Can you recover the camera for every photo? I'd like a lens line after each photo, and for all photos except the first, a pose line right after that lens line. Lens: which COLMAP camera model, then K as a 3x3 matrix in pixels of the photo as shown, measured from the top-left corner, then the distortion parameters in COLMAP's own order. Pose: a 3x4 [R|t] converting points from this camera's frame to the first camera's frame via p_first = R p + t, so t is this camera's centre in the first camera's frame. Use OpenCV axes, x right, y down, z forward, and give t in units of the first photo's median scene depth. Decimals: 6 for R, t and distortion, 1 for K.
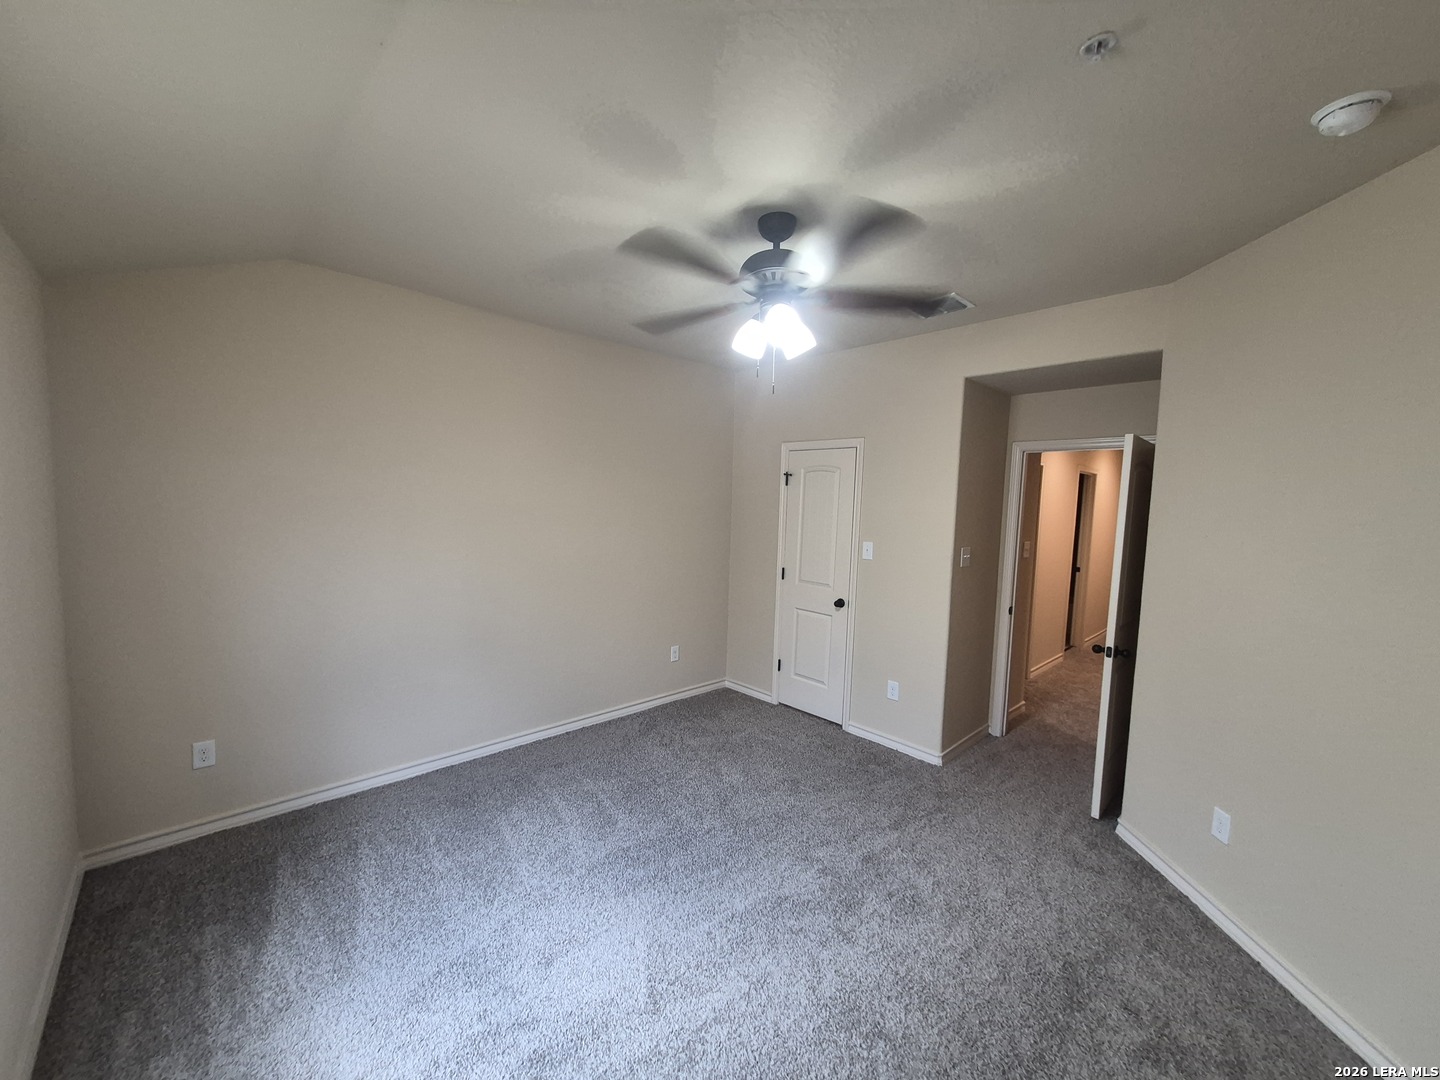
lens RADIAL K [[565.5, 0, 708.9], [0, 565.5, 545.3], [0, 0, 1]] dist [0.007987, -0.000652]
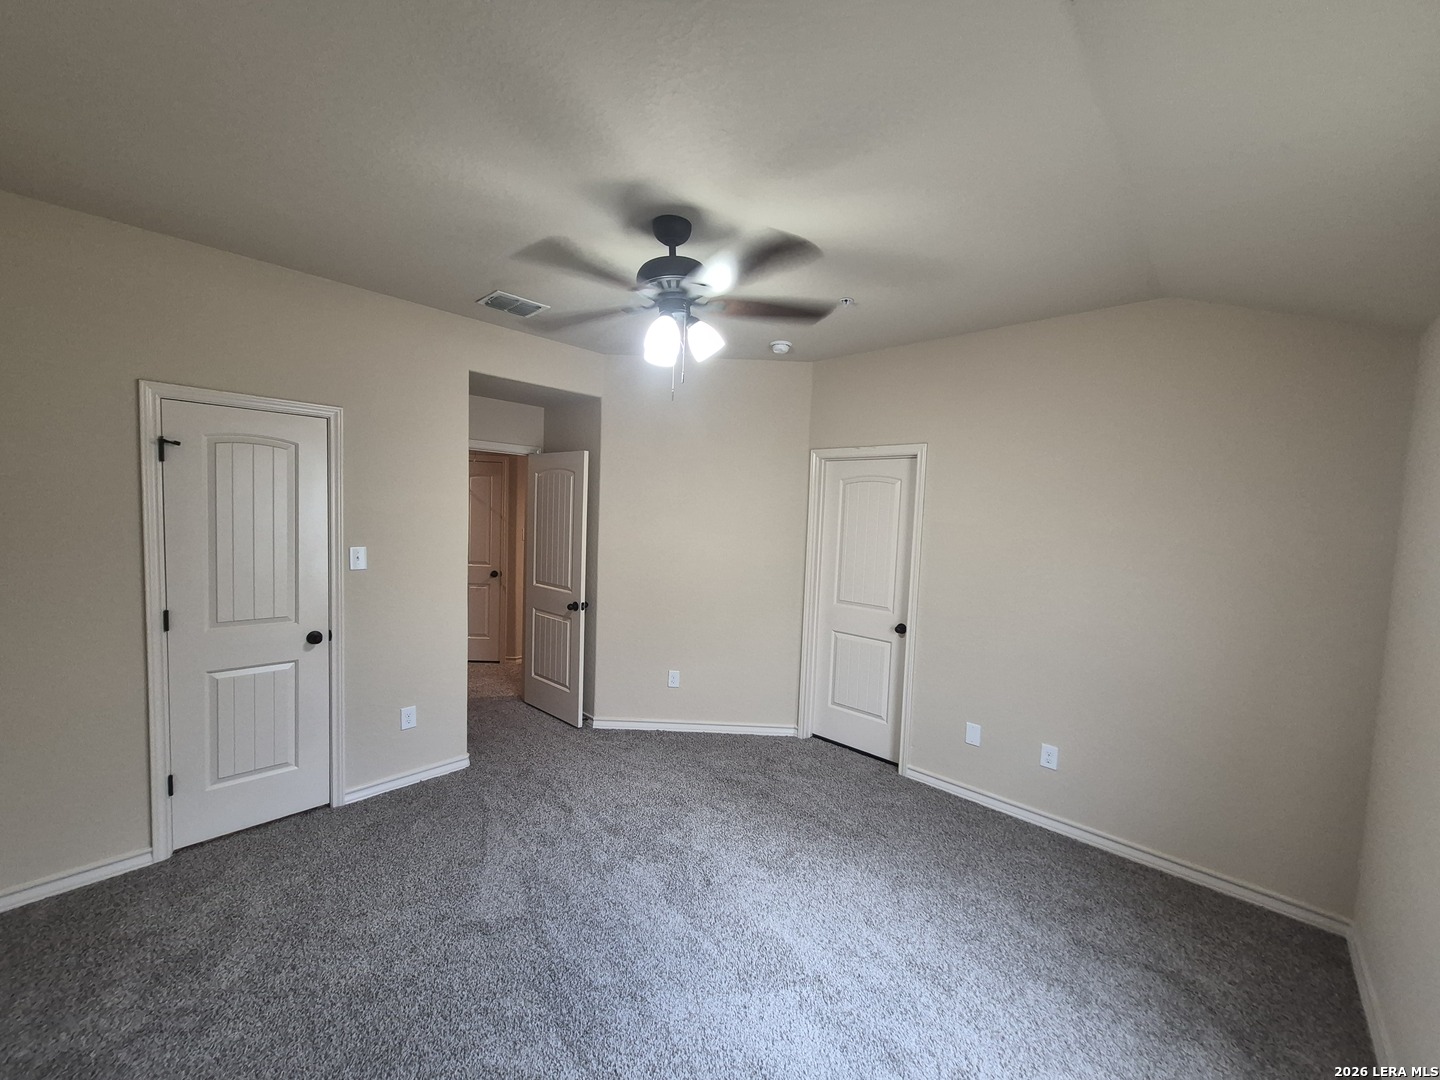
lens RADIAL K [[565.5, 0, 708.9], [0, 565.5, 545.3], [0, 0, 1]] dist [0.007987, -0.000652]
pose [[-0.066323, -0.093115, 0.993444, -0.573890], [0.044433, 0.994373, 0.096168, -0.068449], [-0.996808, 0.050520, -0.061812, 0.641408]]
